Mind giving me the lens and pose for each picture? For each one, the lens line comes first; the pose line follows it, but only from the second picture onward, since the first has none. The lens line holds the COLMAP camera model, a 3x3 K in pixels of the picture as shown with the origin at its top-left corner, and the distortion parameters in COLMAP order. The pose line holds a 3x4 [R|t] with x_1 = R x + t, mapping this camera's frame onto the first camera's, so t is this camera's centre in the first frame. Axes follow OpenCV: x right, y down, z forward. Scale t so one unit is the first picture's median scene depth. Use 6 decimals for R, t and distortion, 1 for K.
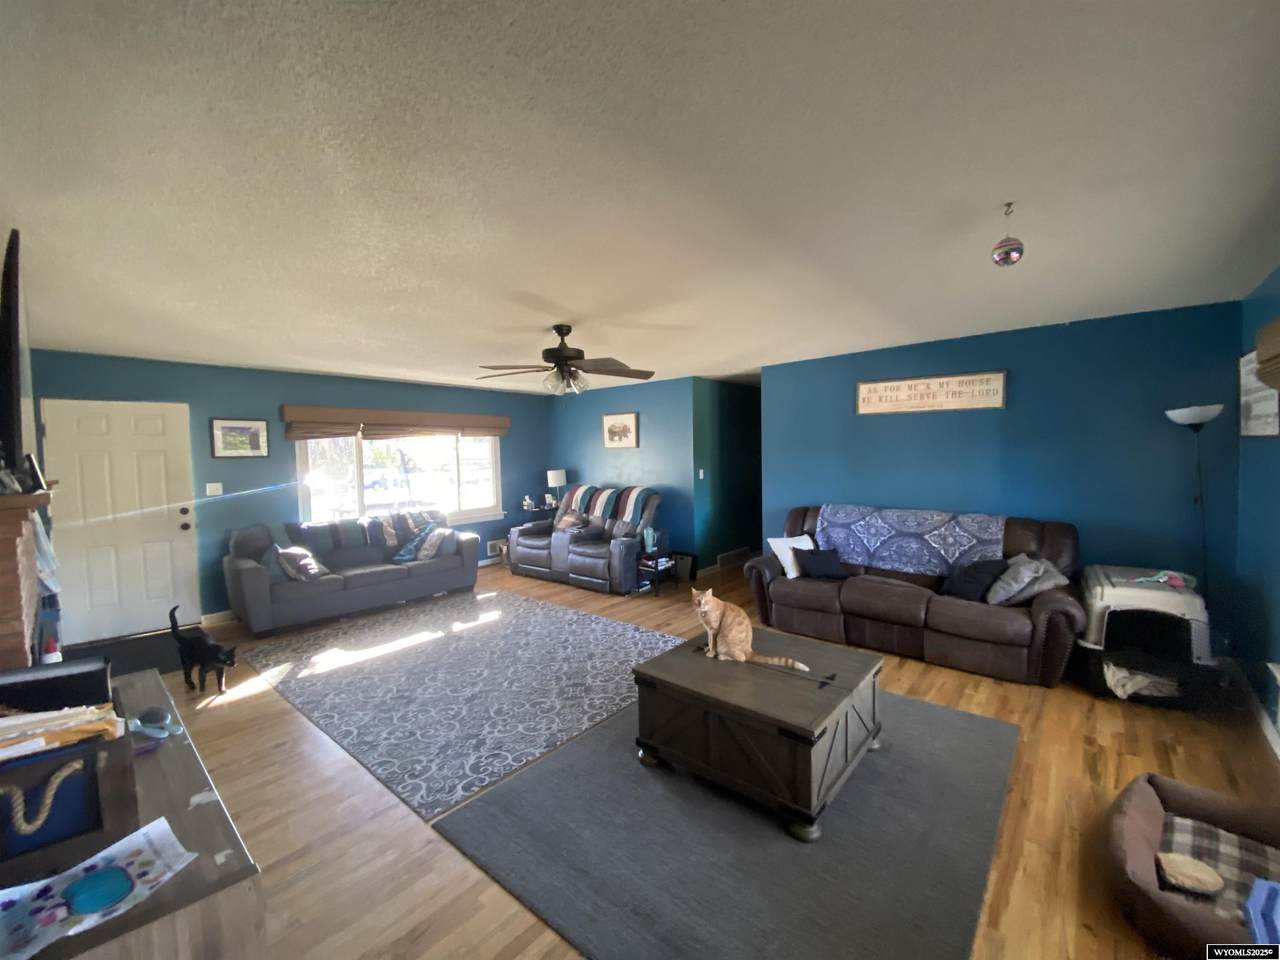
lens RADIAL K [[510.6, 0, 640.0], [0, 510.6, 480.0], [0, 0, 1]] dist [0.000256, 0.000014]
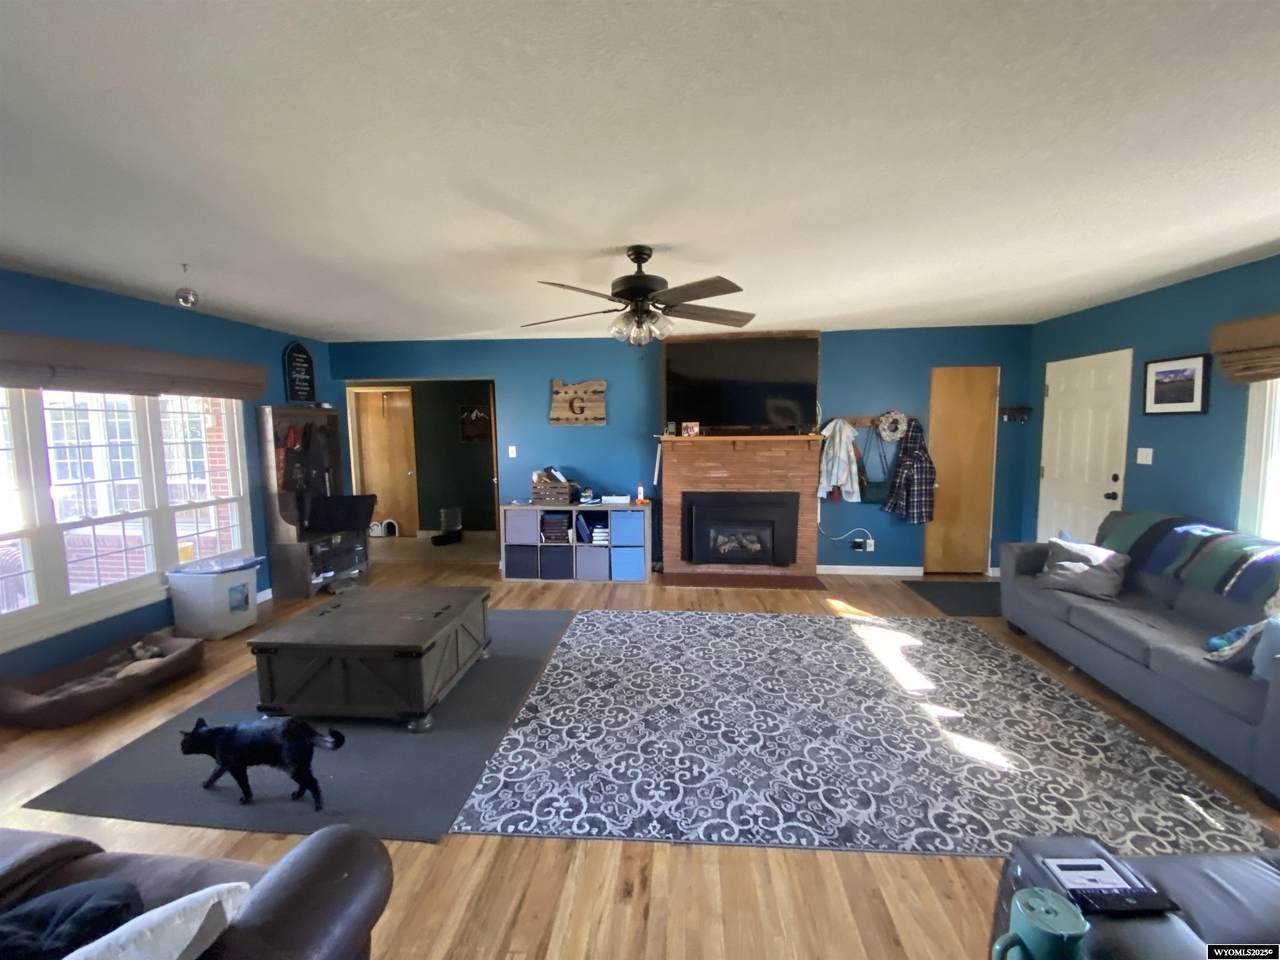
lens RADIAL K [[511.3, 0, 644.7], [0, 511.3, 485.0], [0, 0, 1]] dist [0.000787, -0.000062]
pose [[-0.809507, 0.093018, -0.579694, 0.268913], [-0.003335, 0.986625, 0.162971, -0.077316], [0.587100, 0.133860, -0.798370, 1.473063]]
